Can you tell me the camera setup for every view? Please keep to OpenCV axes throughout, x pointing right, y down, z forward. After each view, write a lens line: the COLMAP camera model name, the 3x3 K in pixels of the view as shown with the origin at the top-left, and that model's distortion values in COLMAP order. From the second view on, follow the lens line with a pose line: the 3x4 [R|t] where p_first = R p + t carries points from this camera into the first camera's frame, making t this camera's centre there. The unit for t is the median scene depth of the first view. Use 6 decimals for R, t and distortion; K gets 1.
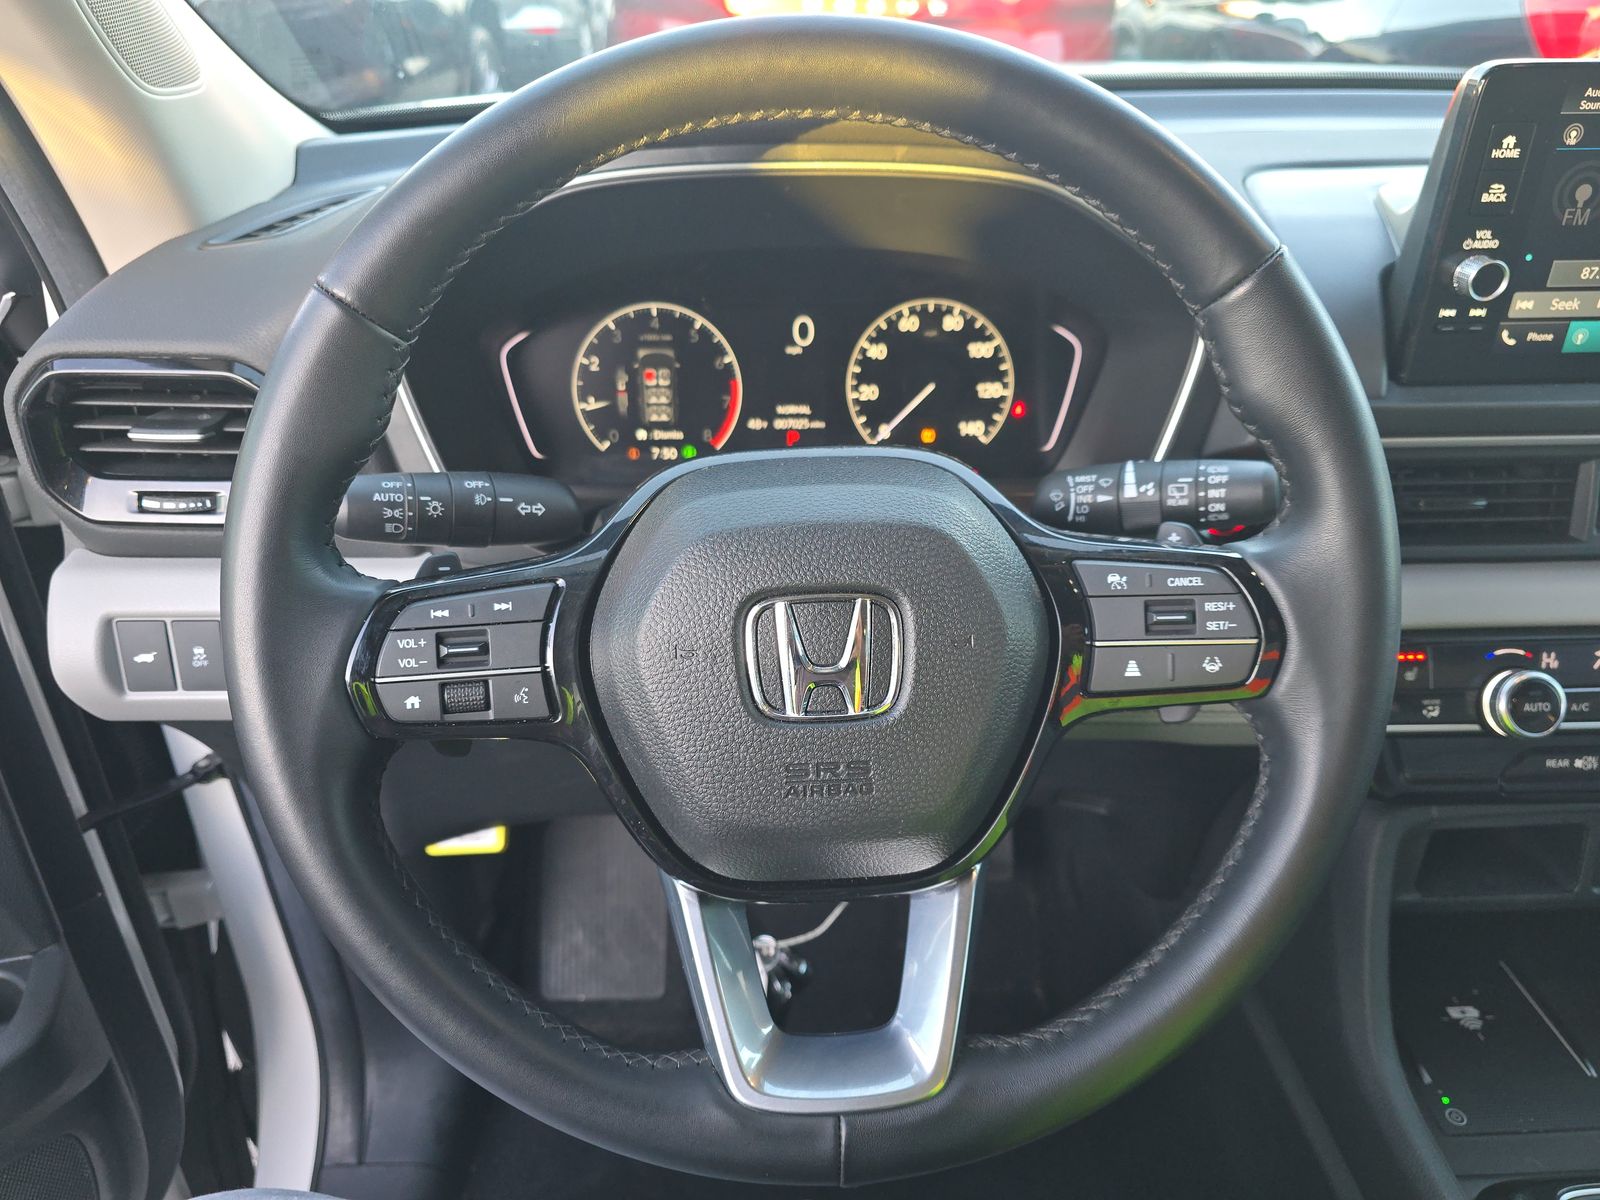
lens RADIAL K [[1070.0, 0, 800.0], [0, 1070.0, 600.0], [0, 0, 1]] dist [0.034466, -0.033164]
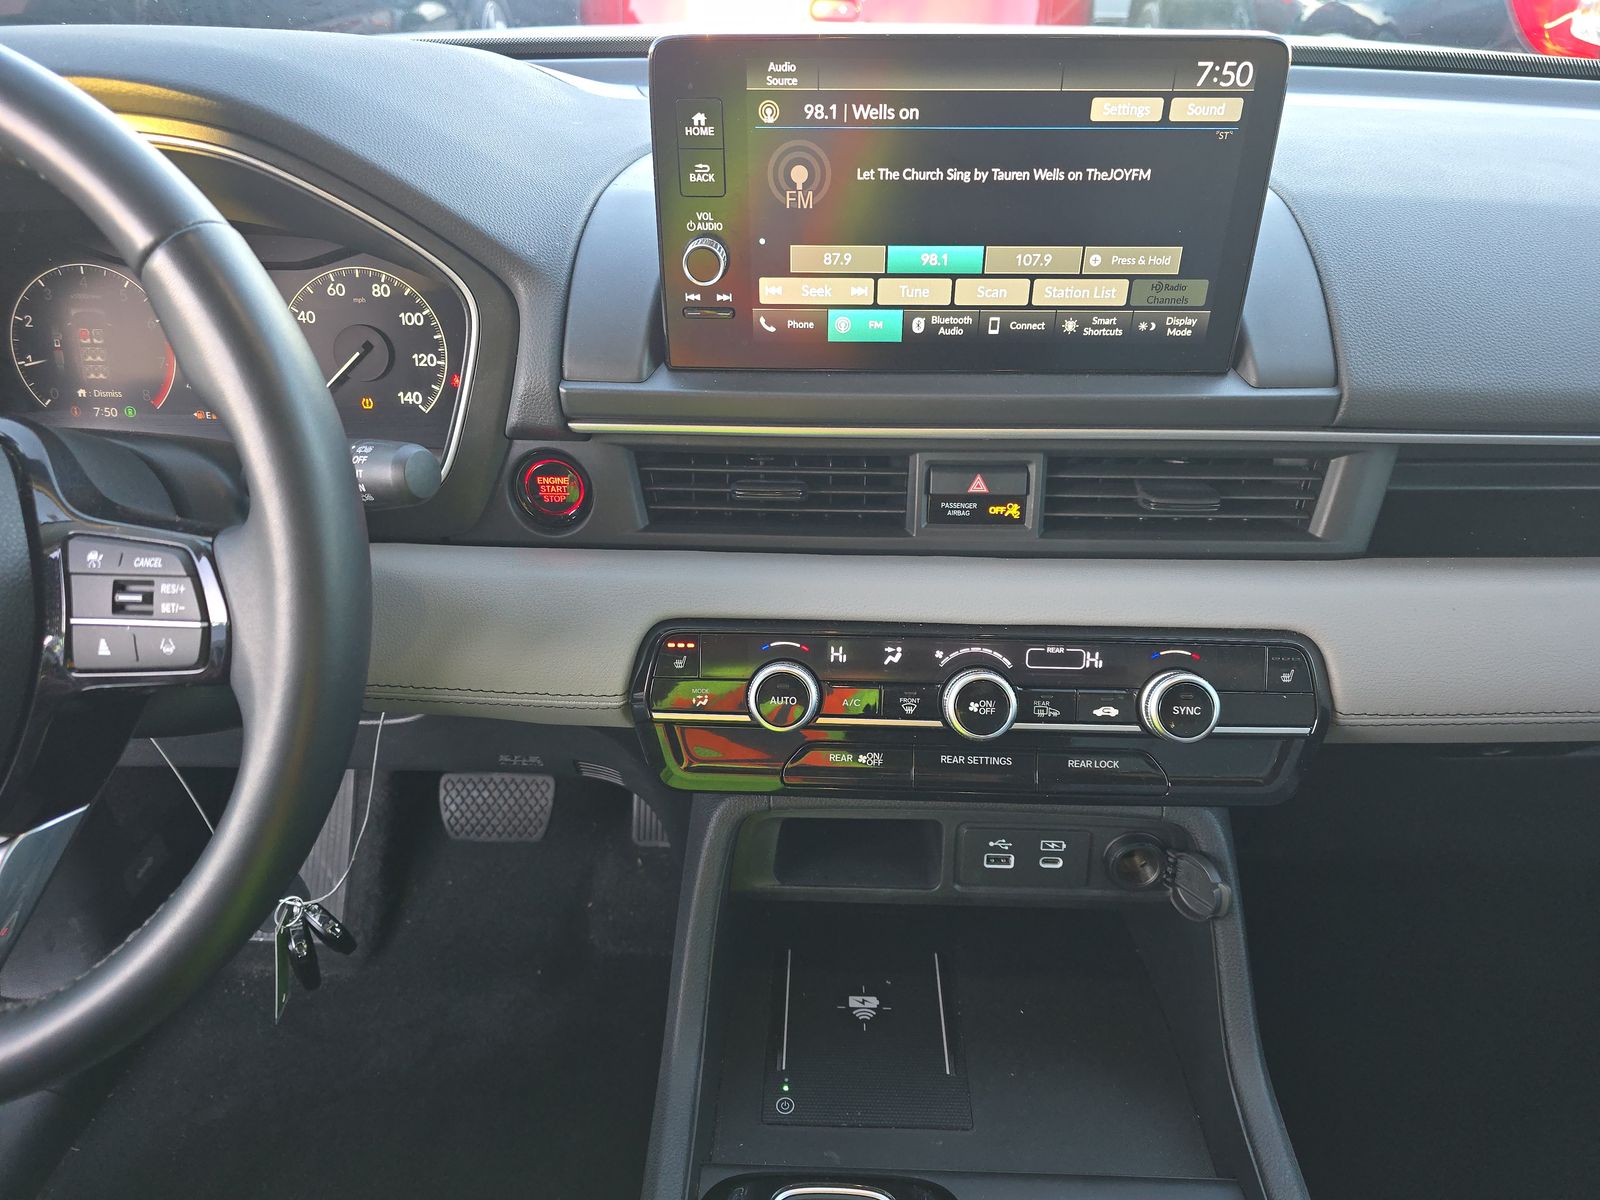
lens RADIAL K [[1080.1, 0, 800.0], [0, 1080.1, 600.0], [0, 0, 1]] dist [0.001492, 0.004306]
pose [[0.996548, 0.047421, -0.068137, 0.609293], [-0.045054, 0.998341, 0.035866, -0.026718], [0.069724, -0.032672, 0.997031, 0.025686]]
